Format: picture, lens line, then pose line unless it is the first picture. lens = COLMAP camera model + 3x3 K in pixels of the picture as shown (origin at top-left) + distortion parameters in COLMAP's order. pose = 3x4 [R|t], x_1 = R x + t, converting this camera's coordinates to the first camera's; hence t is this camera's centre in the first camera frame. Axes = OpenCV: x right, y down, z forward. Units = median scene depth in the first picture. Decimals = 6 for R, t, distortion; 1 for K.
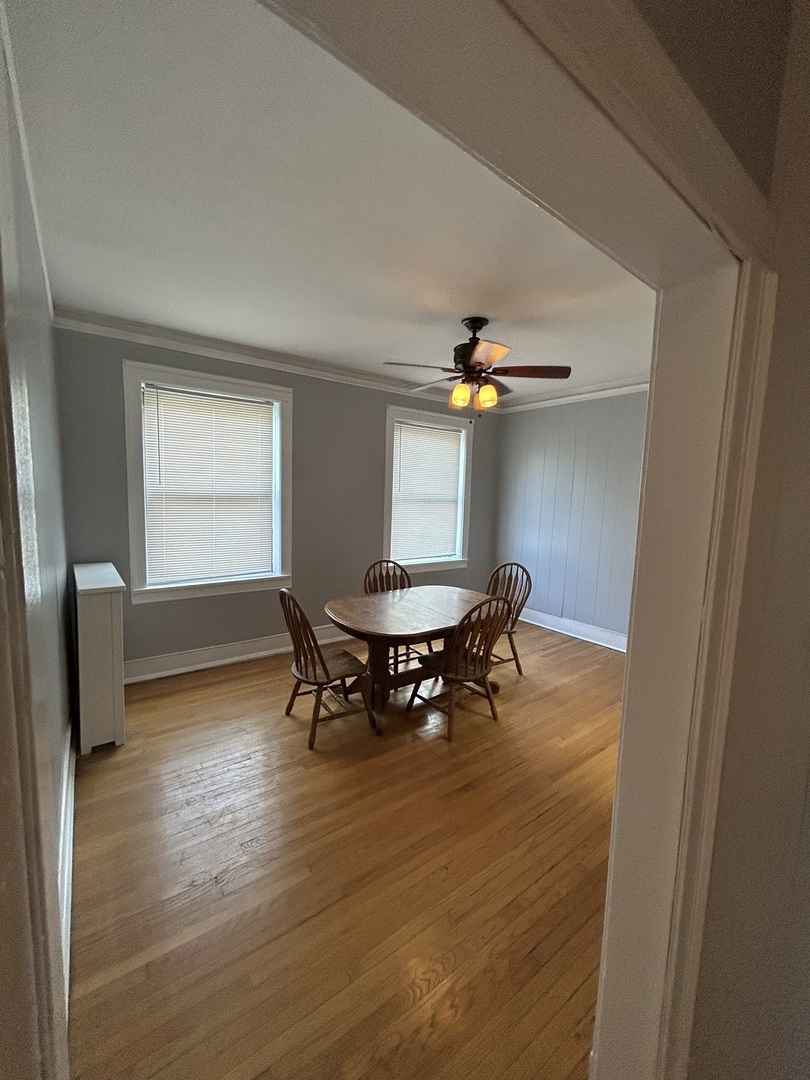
lens RADIAL K [[433.2, 0, 406.2], [0, 433.2, 540.9], [0, 0, 1]] dist [-0.001798, 0.000338]
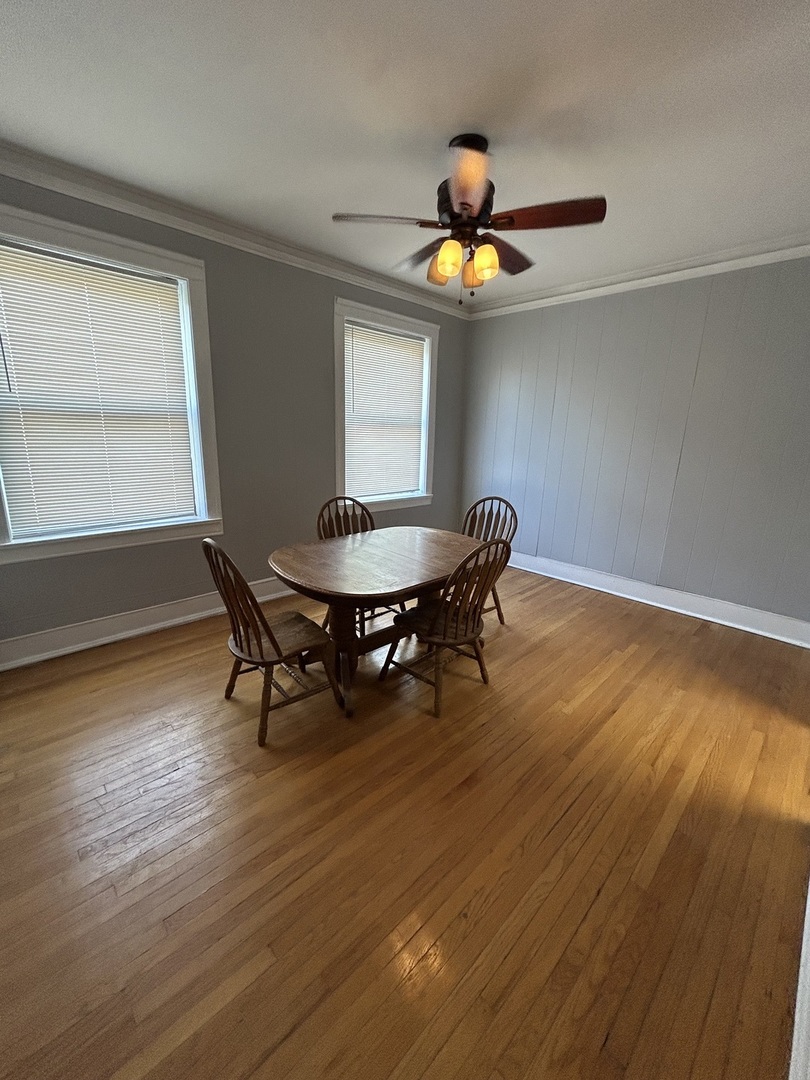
lens RADIAL K [[433.2, 0, 406.2], [0, 433.2, 540.9], [0, 0, 1]] dist [-0.001798, 0.000338]
pose [[0.991273, -0.034414, 0.127254, -0.042423], [0.016120, 0.989723, 0.142085, 0.015259], [-0.130836, -0.138793, 0.981641, 0.216466]]
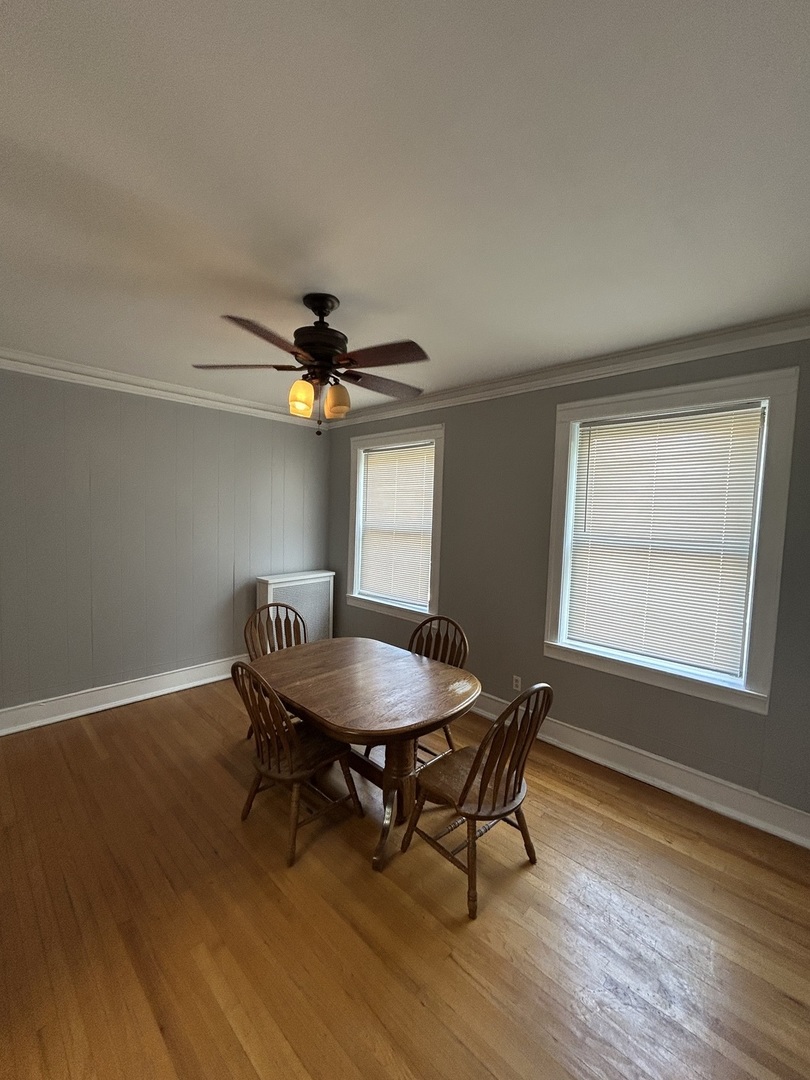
lens RADIAL K [[433.2, 0, 406.2], [0, 433.2, 540.9], [0, 0, 1]] dist [-0.001798, 0.000338]
pose [[0.167586, 0.031413, -0.985357, 0.809628], [-0.143931, 0.989562, 0.007068, -0.098930], [0.975294, 0.140639, 0.170358, 0.925271]]
